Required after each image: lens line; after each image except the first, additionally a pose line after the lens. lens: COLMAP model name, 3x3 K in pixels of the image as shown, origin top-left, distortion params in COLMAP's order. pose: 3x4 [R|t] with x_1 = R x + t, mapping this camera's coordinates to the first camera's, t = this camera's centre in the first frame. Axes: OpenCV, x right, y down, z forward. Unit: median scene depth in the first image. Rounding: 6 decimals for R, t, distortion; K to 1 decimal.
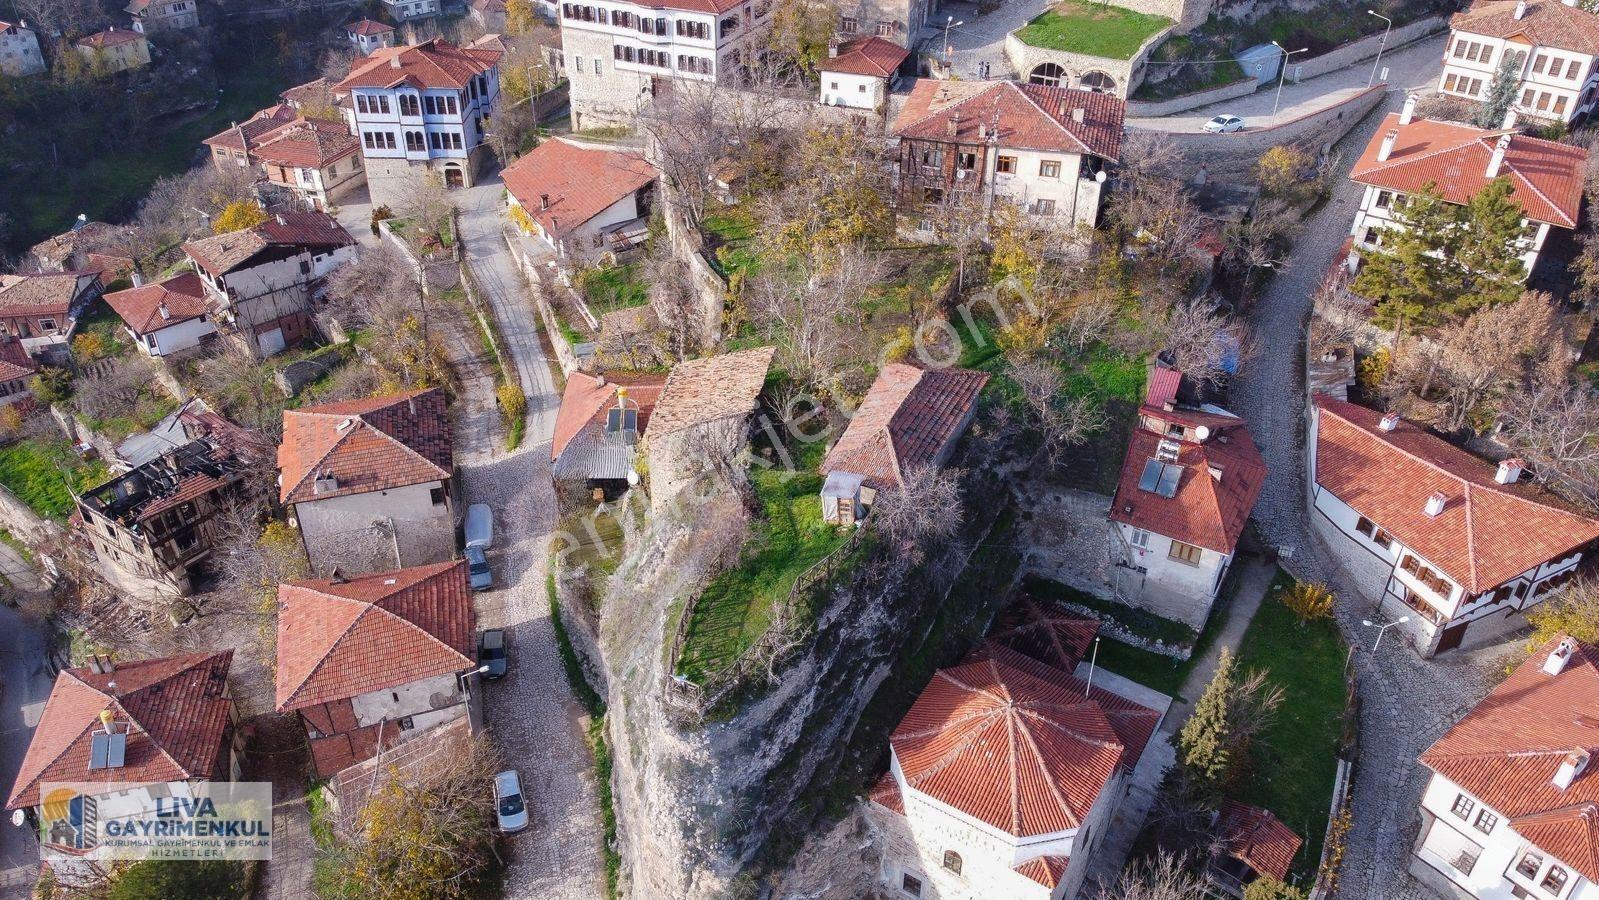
lens RADIAL K [[1216.3, 0, 799.5], [0, 1216.3, 450.0], [0, 0, 1]] dist [-0.000853, -0.001140]
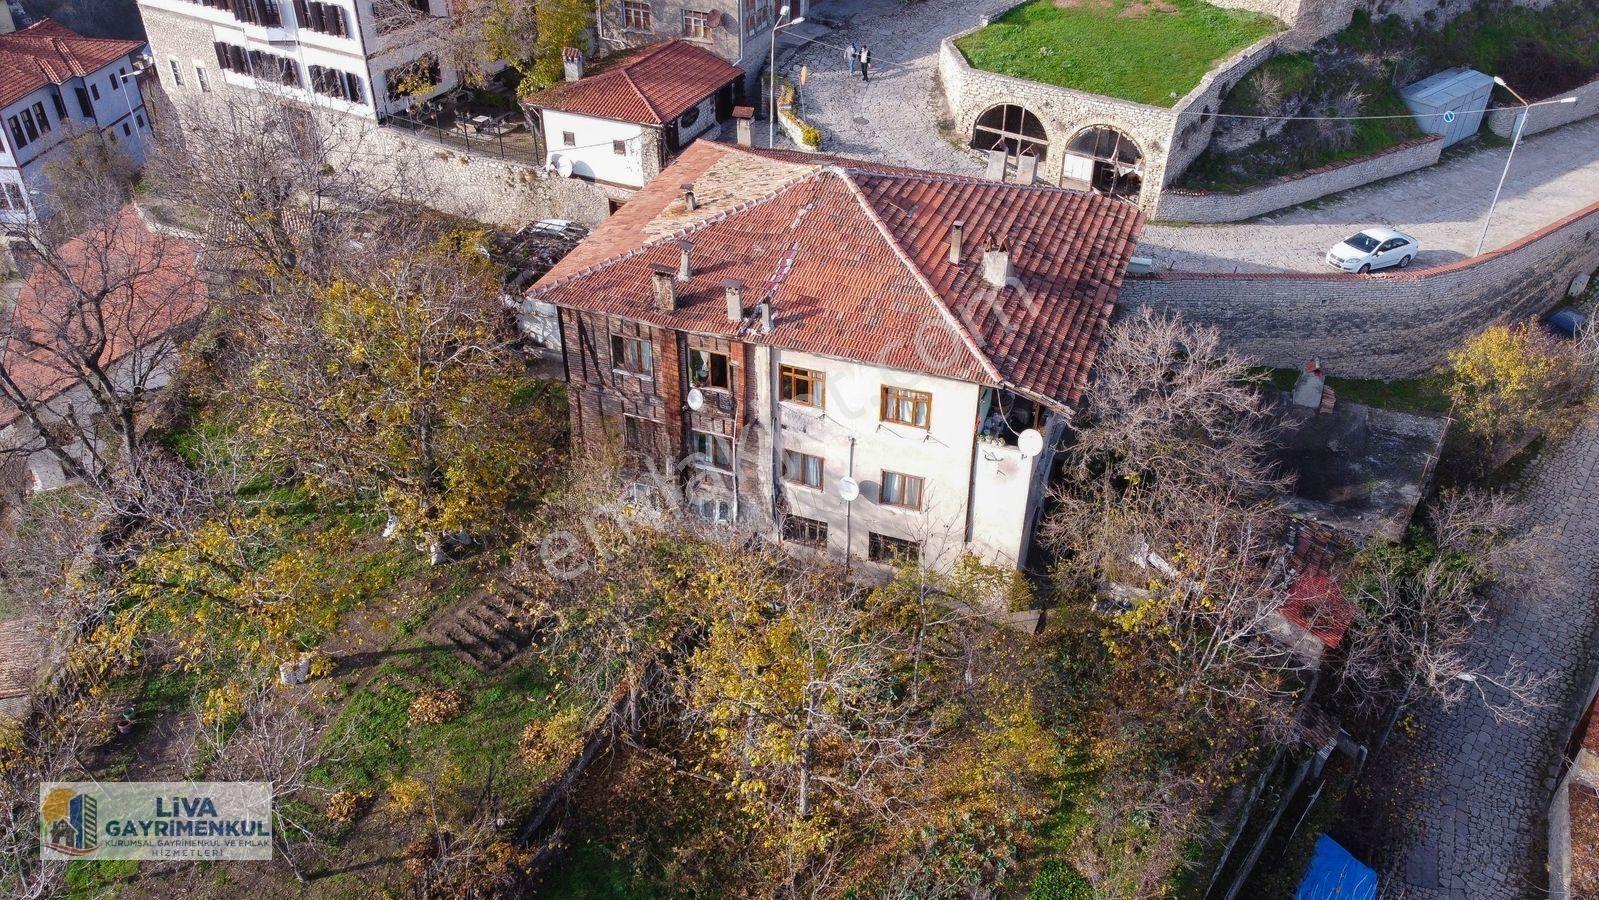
lens RADIAL K [[1216.3, 0, 799.5], [0, 1216.3, 450.0], [0, 0, 1]] dist [-0.000853, -0.001140]
pose [[0.994739, 0.055902, -0.085849, 0.169834], [-0.054271, 0.998301, 0.021217, -0.184471], [0.086889, -0.016446, 0.996082, 0.500391]]
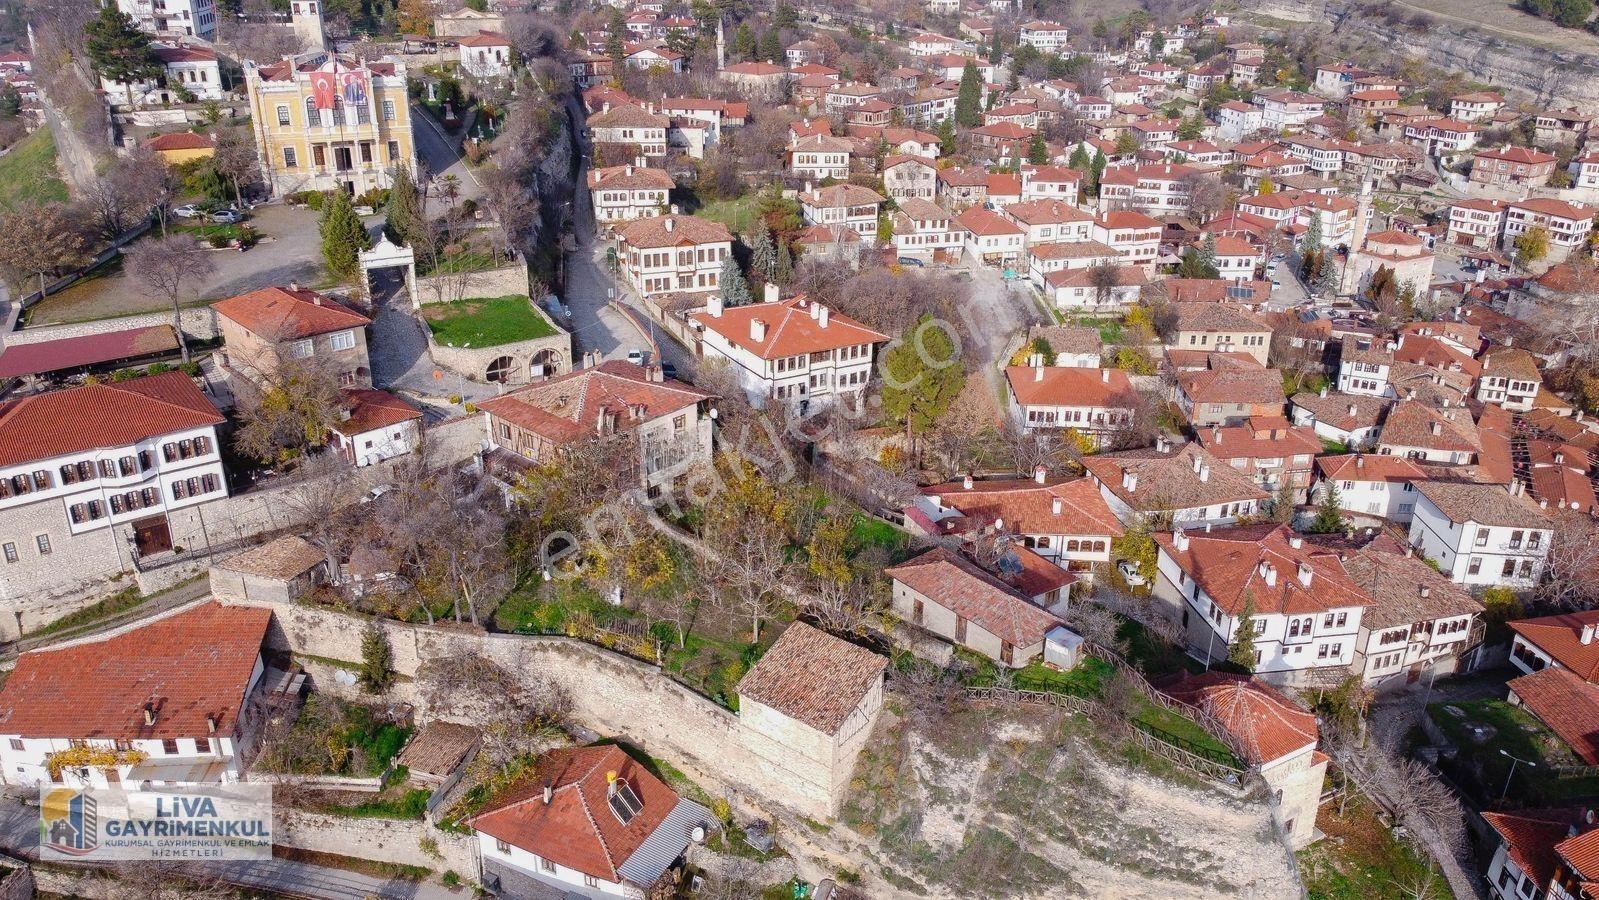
lens RADIAL K [[1216.3, 0, 799.5], [0, 1216.3, 450.0], [0, 0, 1]] dist [-0.000853, -0.001140]
pose [[0.476102, -0.358492, 0.803001, -0.564386], [0.494914, 0.864026, 0.092300, -0.213845], [-0.726902, 0.353472, 0.588787, 0.196334]]
